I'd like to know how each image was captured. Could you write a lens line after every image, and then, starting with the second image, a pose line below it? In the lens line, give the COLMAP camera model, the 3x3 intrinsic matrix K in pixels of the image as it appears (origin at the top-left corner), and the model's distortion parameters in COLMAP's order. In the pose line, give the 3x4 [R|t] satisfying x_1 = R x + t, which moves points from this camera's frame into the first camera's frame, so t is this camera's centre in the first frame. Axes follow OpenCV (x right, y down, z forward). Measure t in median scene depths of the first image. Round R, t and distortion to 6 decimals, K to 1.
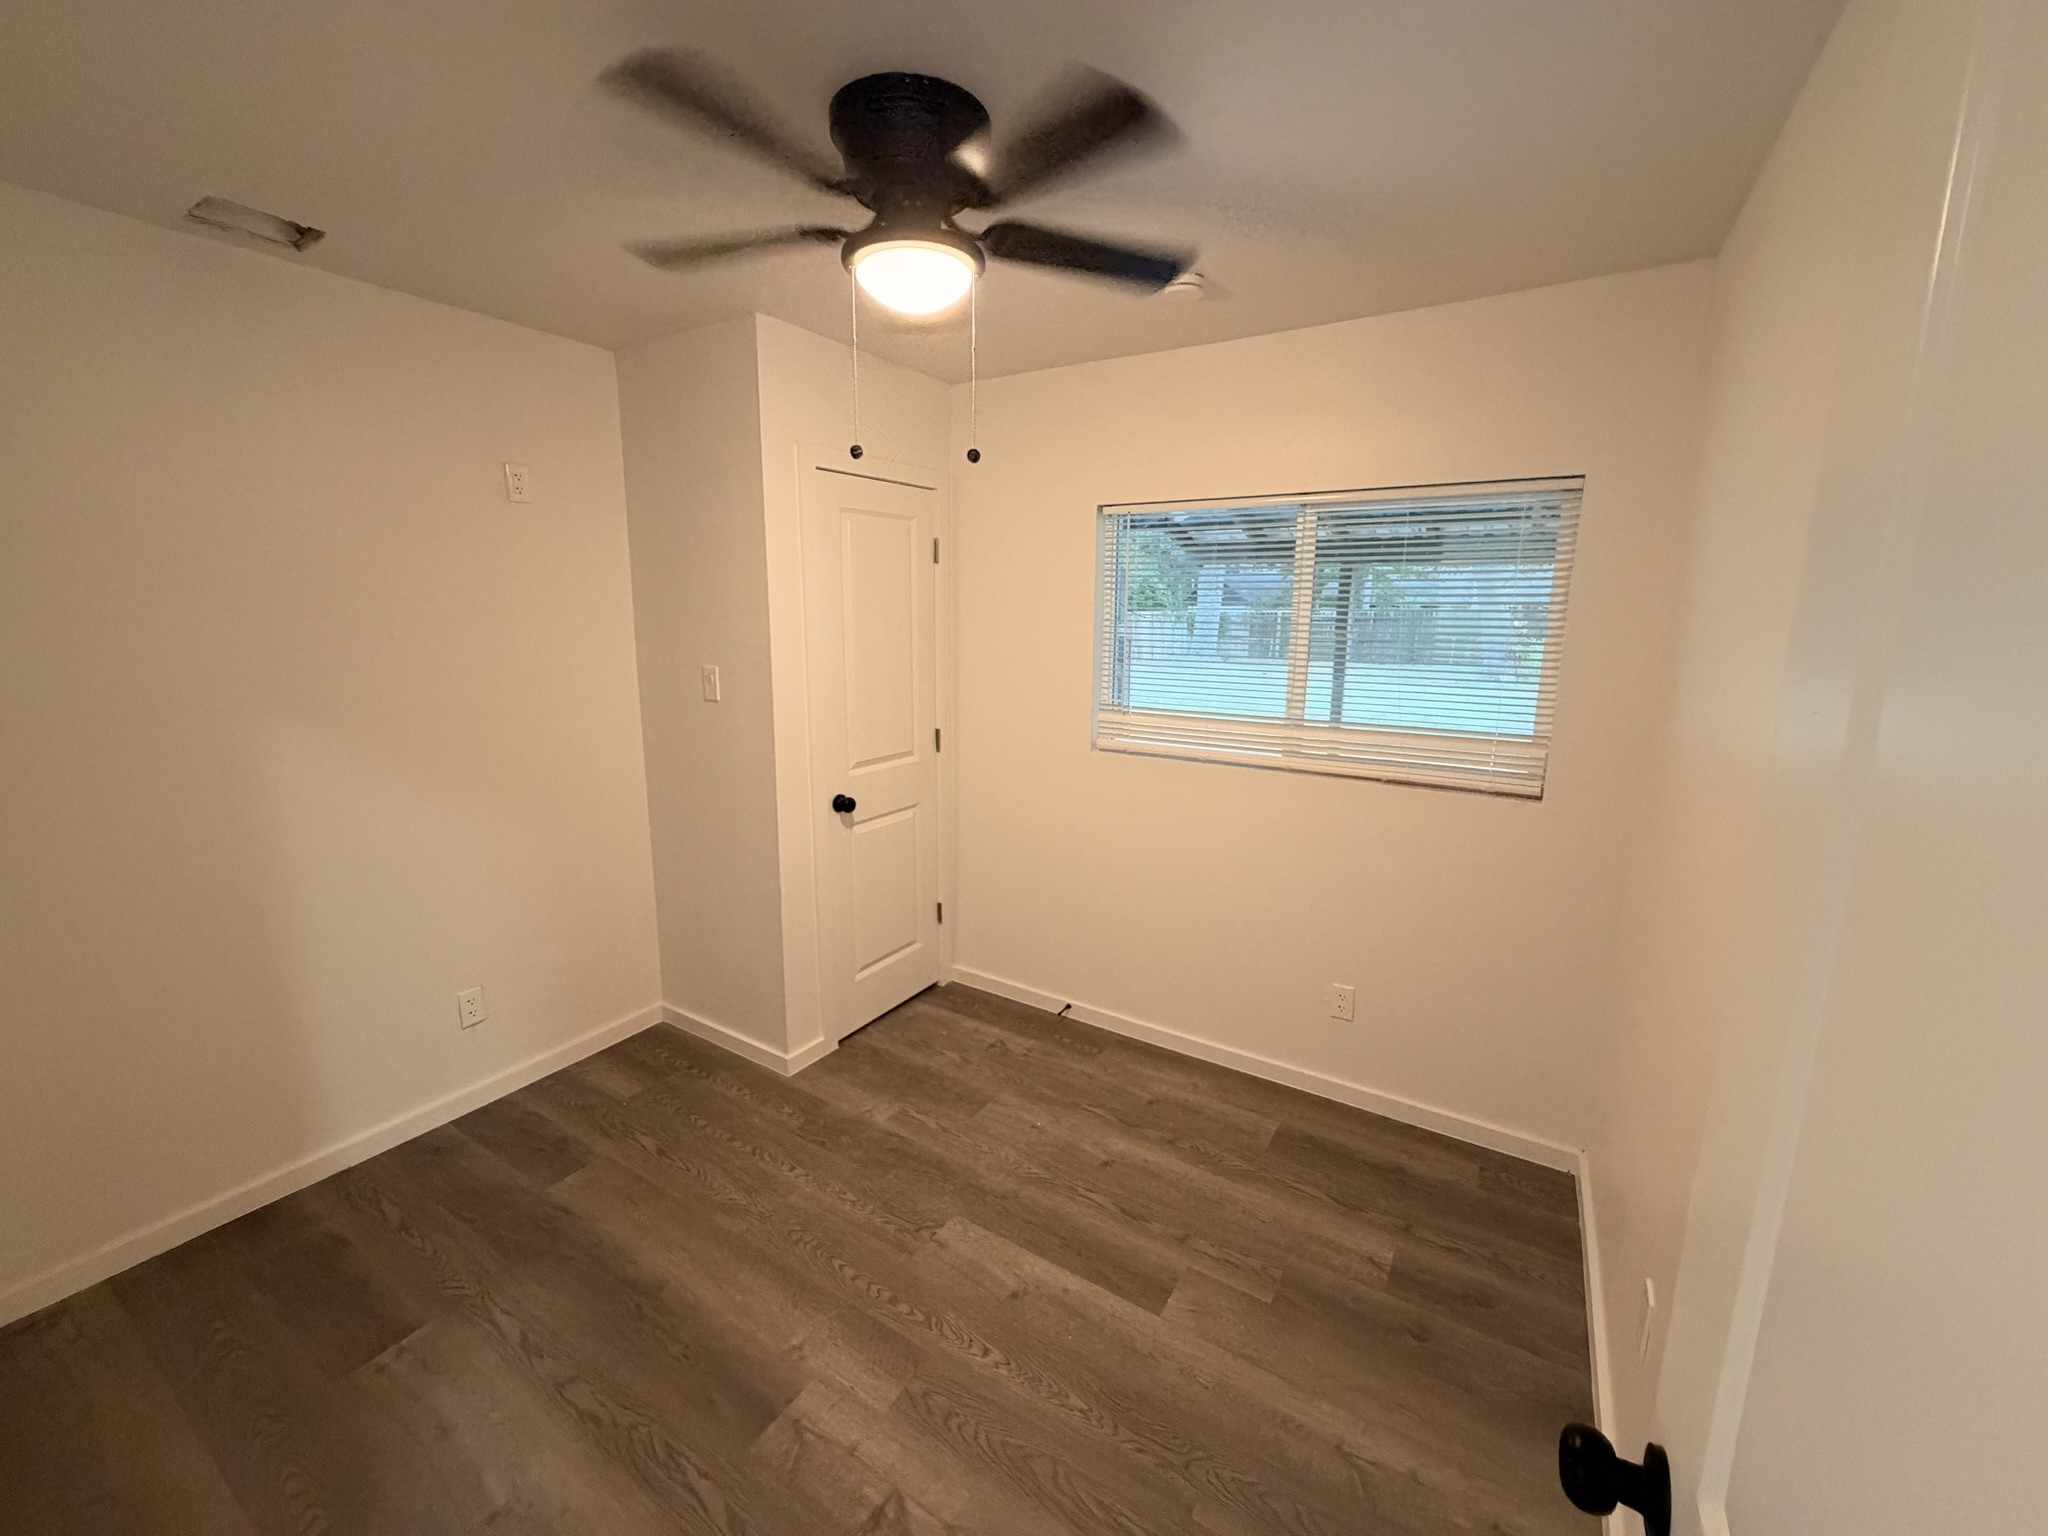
lens RADIAL K [[821.1, 0, 1012.0], [0, 821.1, 768.4], [0, 0, 1]] dist [-0.007859, 0.000102]
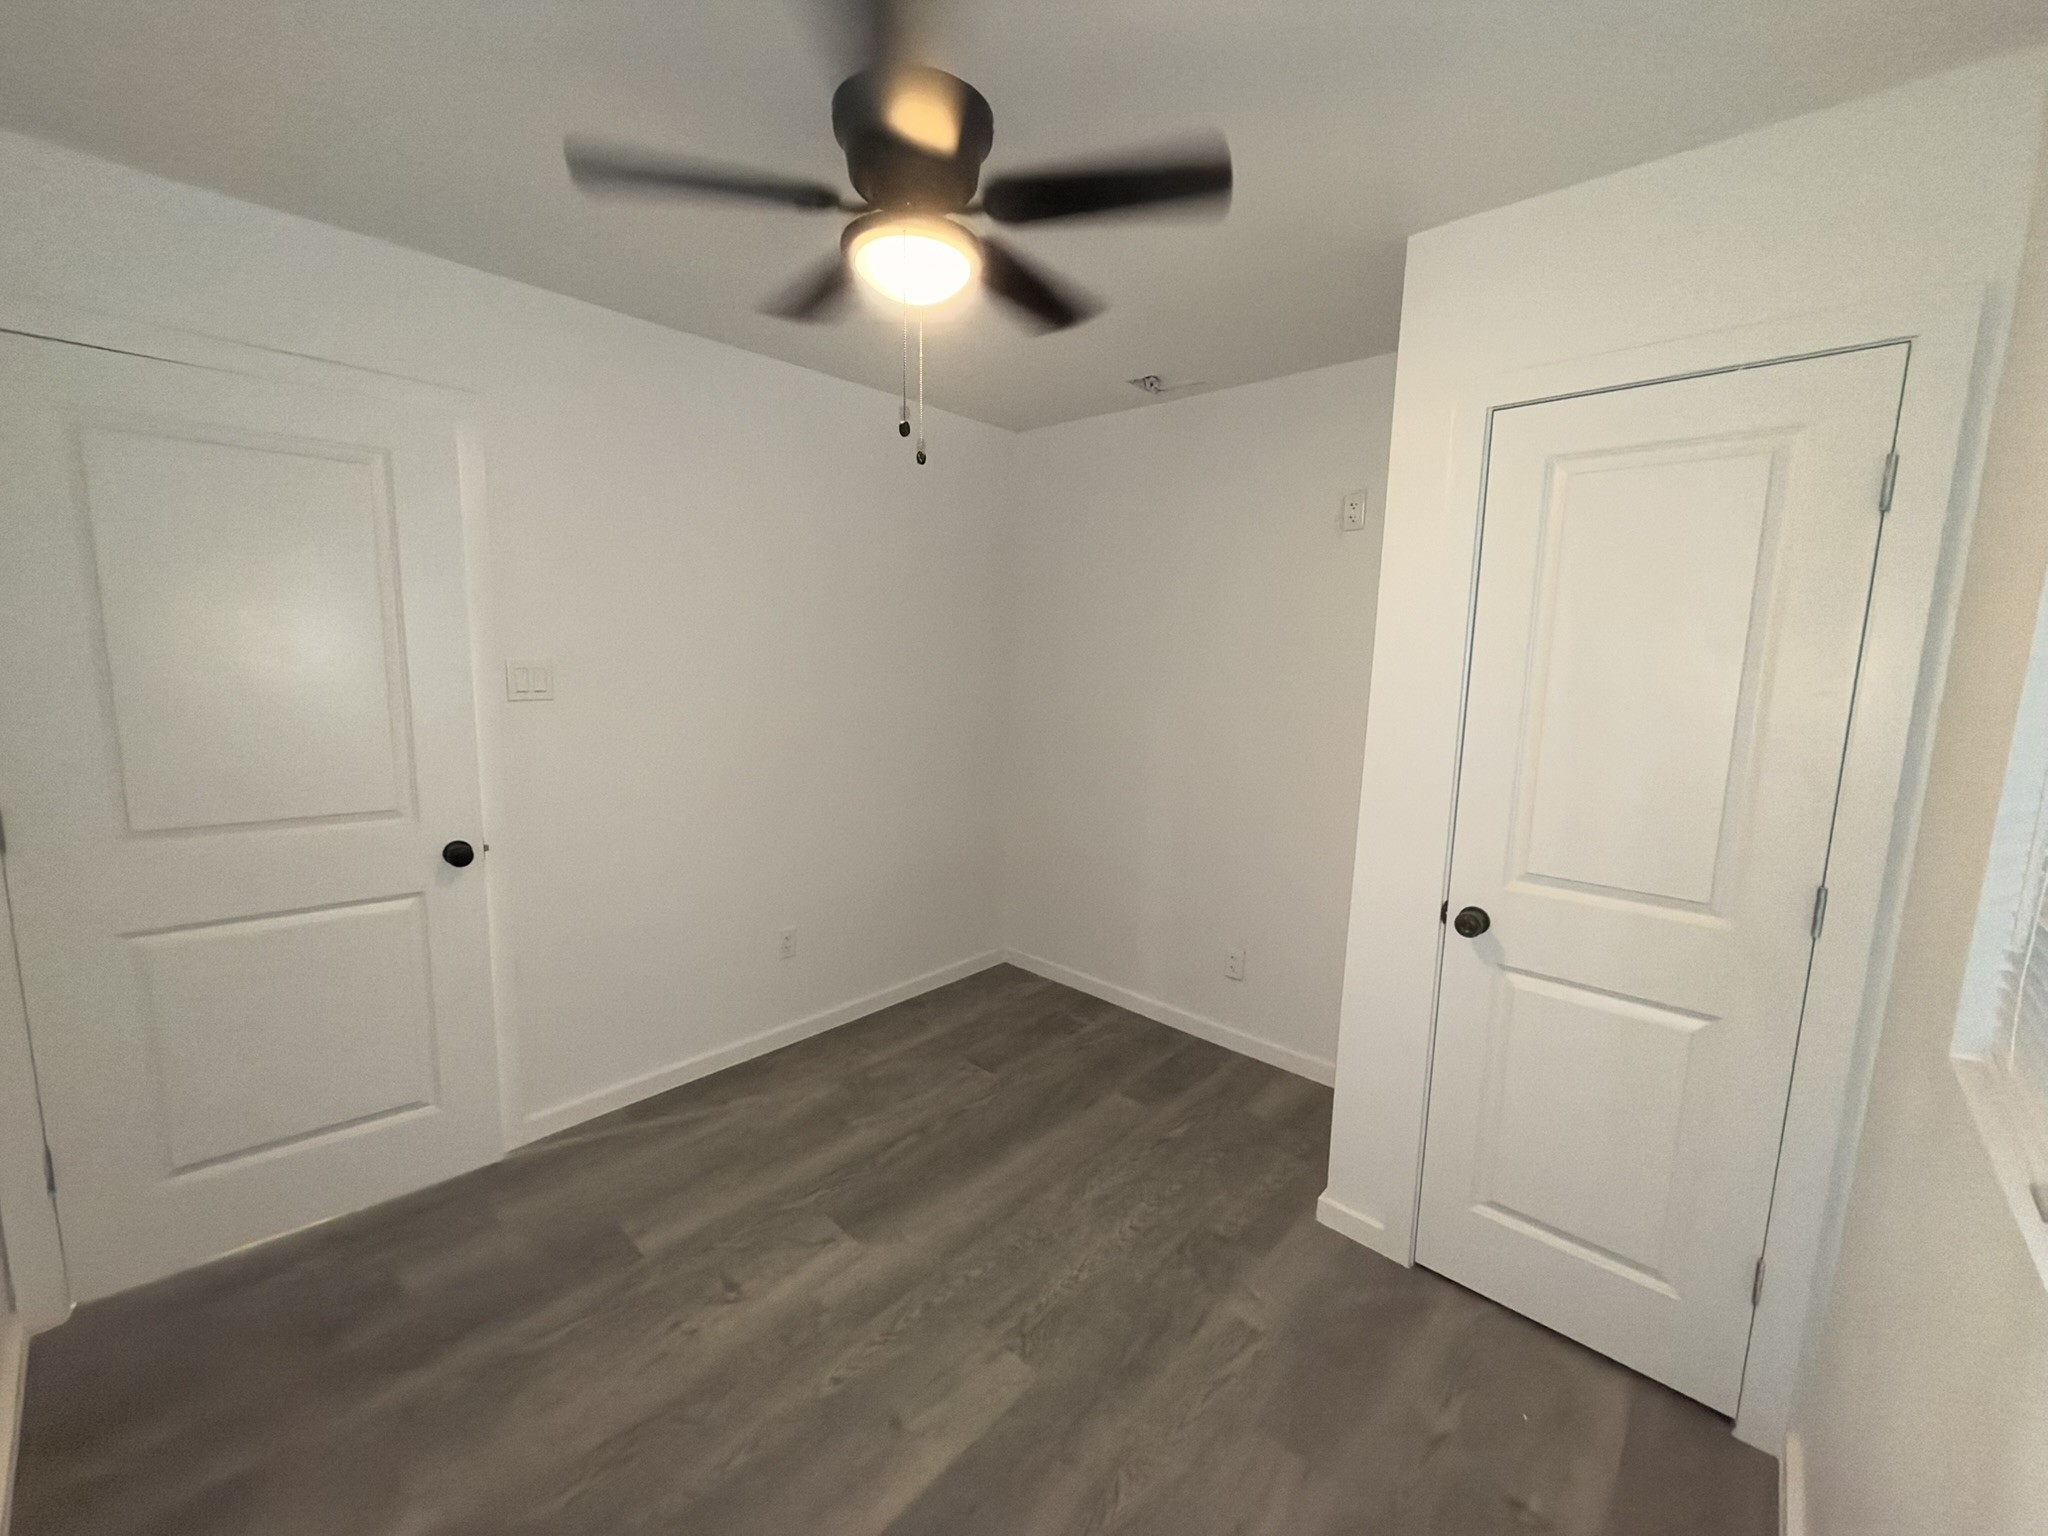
lens RADIAL K [[821.1, 0, 1025.7], [0, 821.1, 760.4], [0, 0, 1]] dist [-0.007859, 0.000102]
pose [[-0.181405, 0.122104, -0.975799, 0.594604], [-0.211115, 0.964292, 0.159911, -0.135212], [0.960480, 0.235014, -0.149150, 0.924781]]
